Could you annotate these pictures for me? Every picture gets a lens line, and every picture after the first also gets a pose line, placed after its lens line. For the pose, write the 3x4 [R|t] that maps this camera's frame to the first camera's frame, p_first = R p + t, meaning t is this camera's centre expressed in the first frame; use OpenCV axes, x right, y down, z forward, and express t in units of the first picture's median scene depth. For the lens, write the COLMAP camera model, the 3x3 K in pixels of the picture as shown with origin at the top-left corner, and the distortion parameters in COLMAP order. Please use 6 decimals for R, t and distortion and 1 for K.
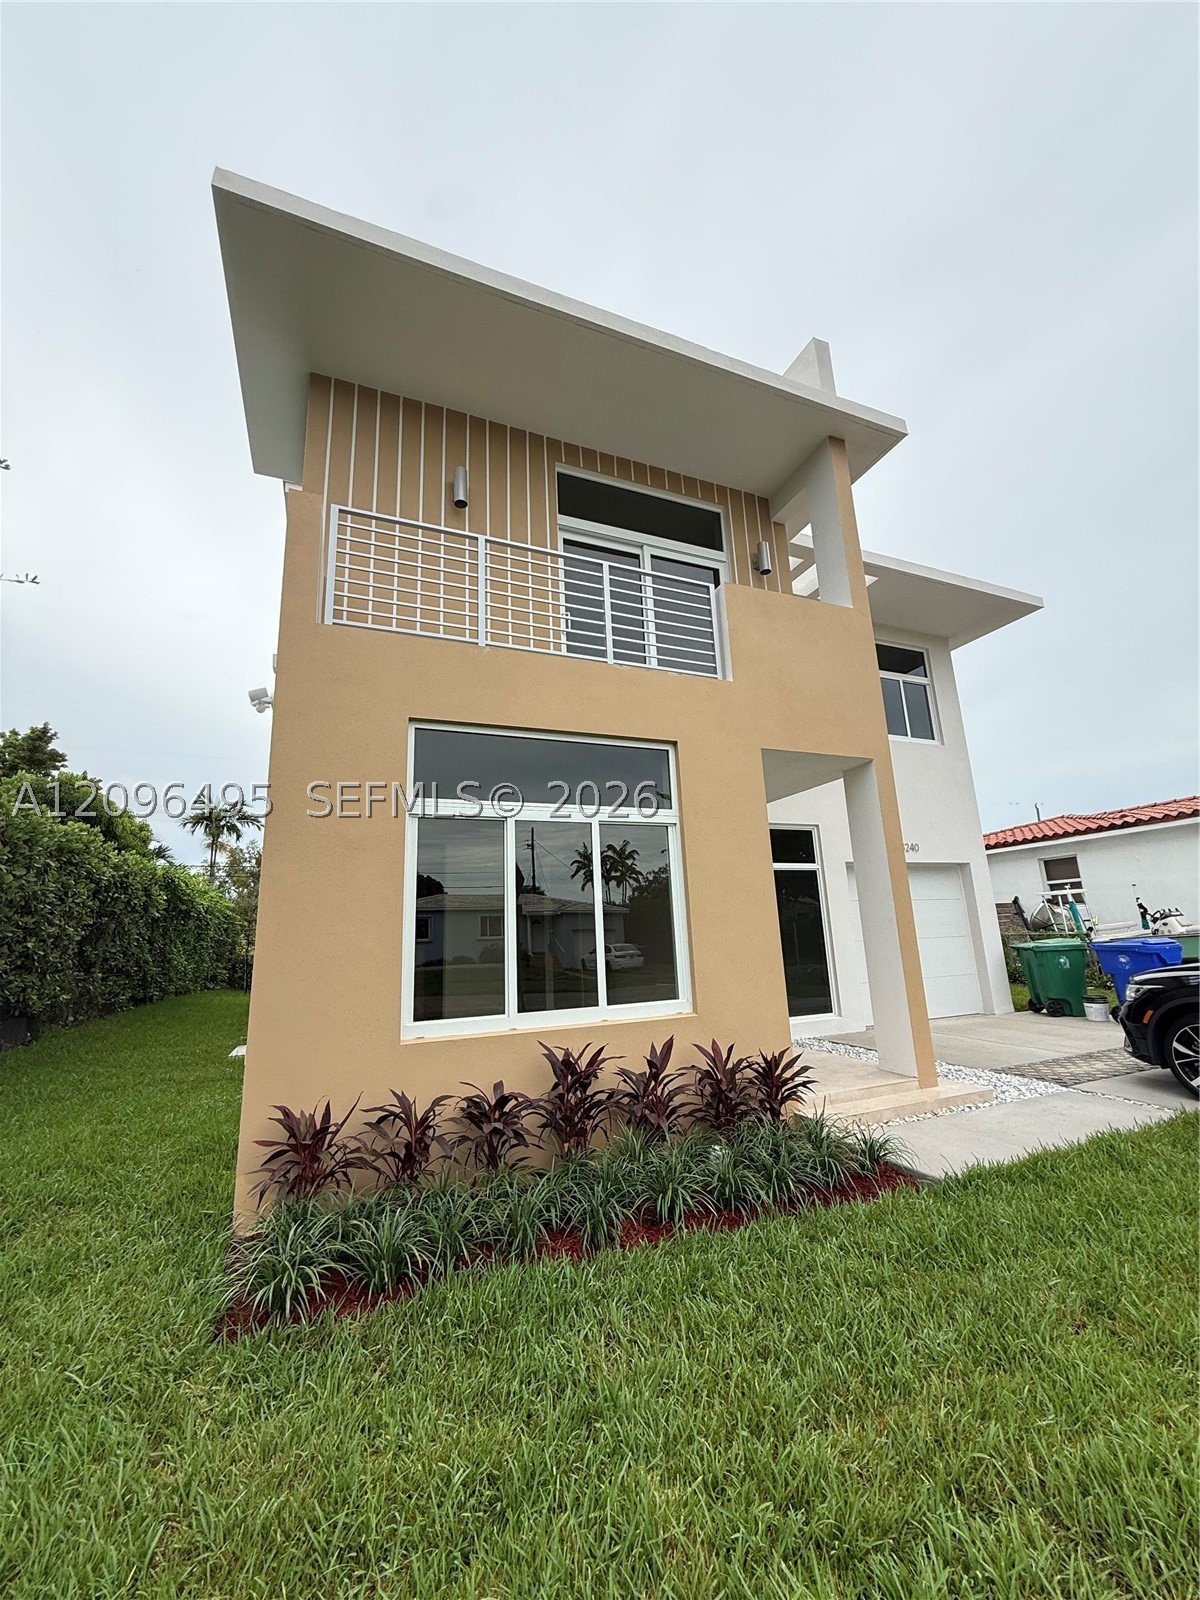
lens RADIAL K [[636.4, 0, 600.0], [0, 636.4, 800.0], [0, 0, 1]] dist [-0.000532, 0.000162]
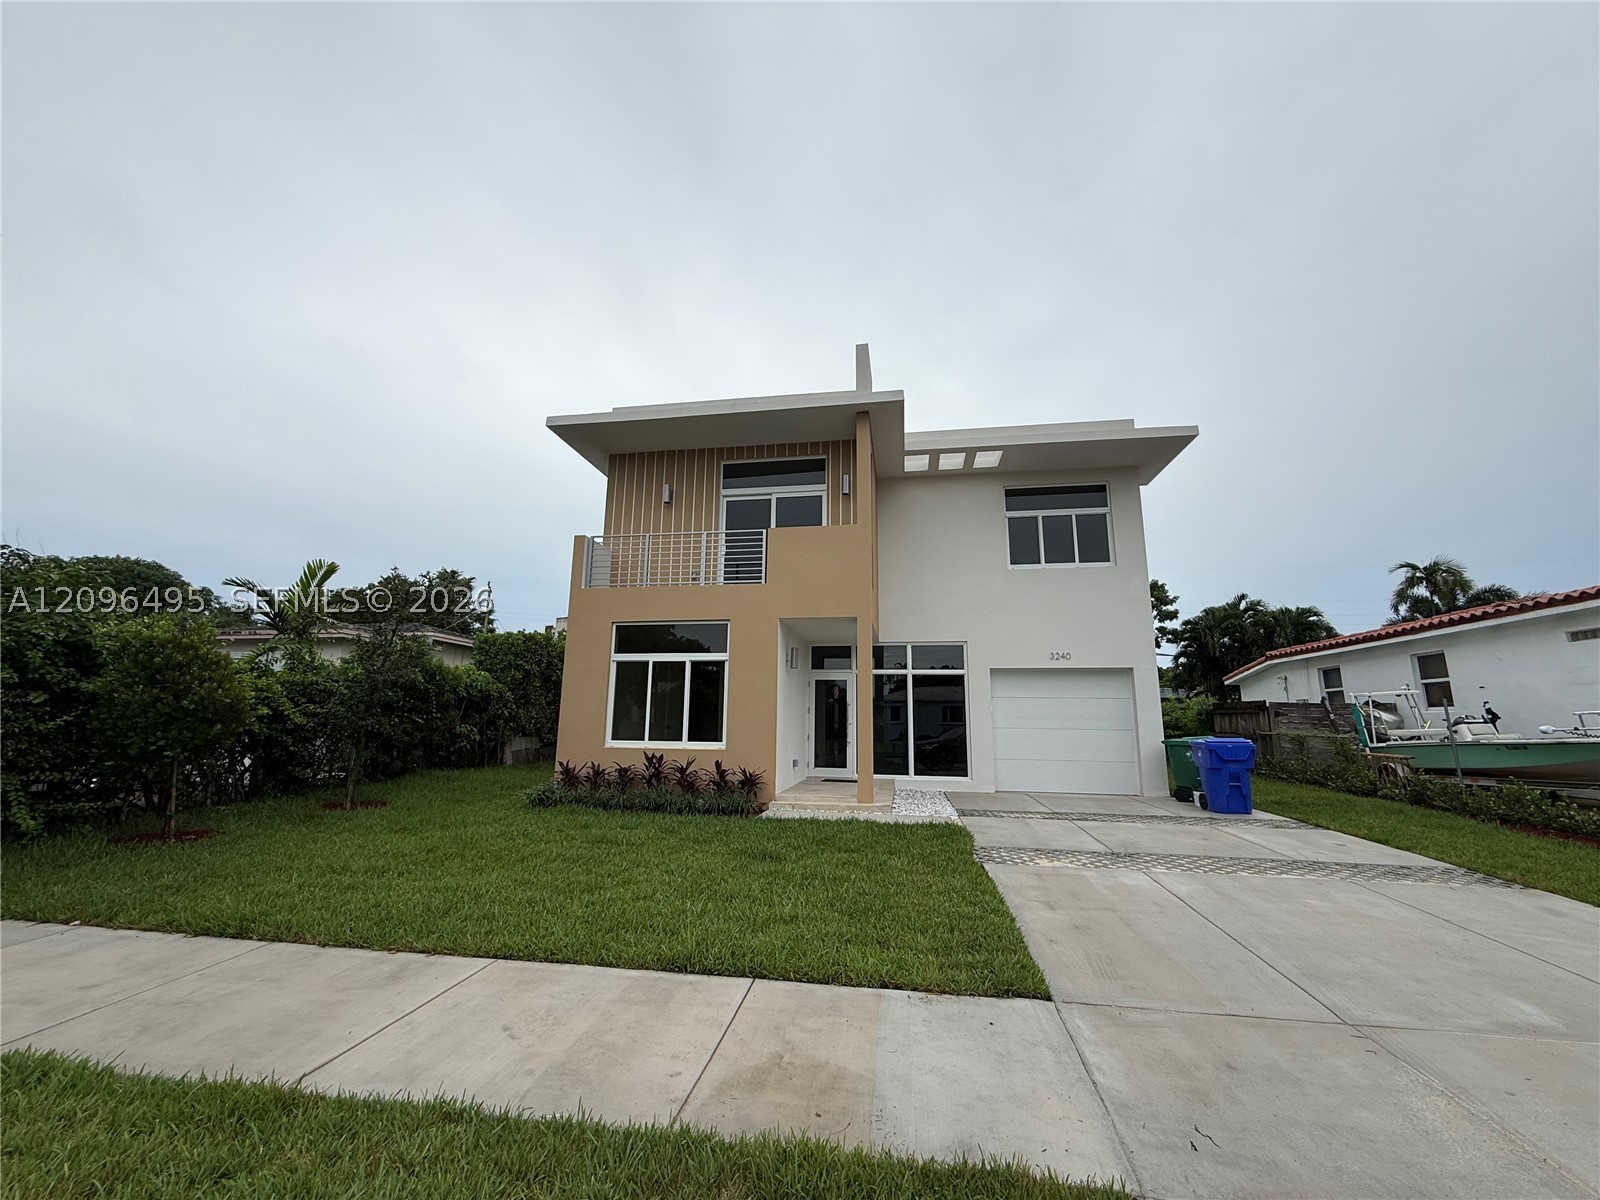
lens RADIAL K [[636.4, 0, 800.0], [0, 636.4, 603.6], [0, 0, 1]] dist [-0.000532, 0.000162]
pose [[0.844339, -0.049398, -0.533527, 1.646213], [0.068742, 0.997499, 0.016432, -0.188132], [0.531381, -0.050550, 0.845623, -0.718638]]
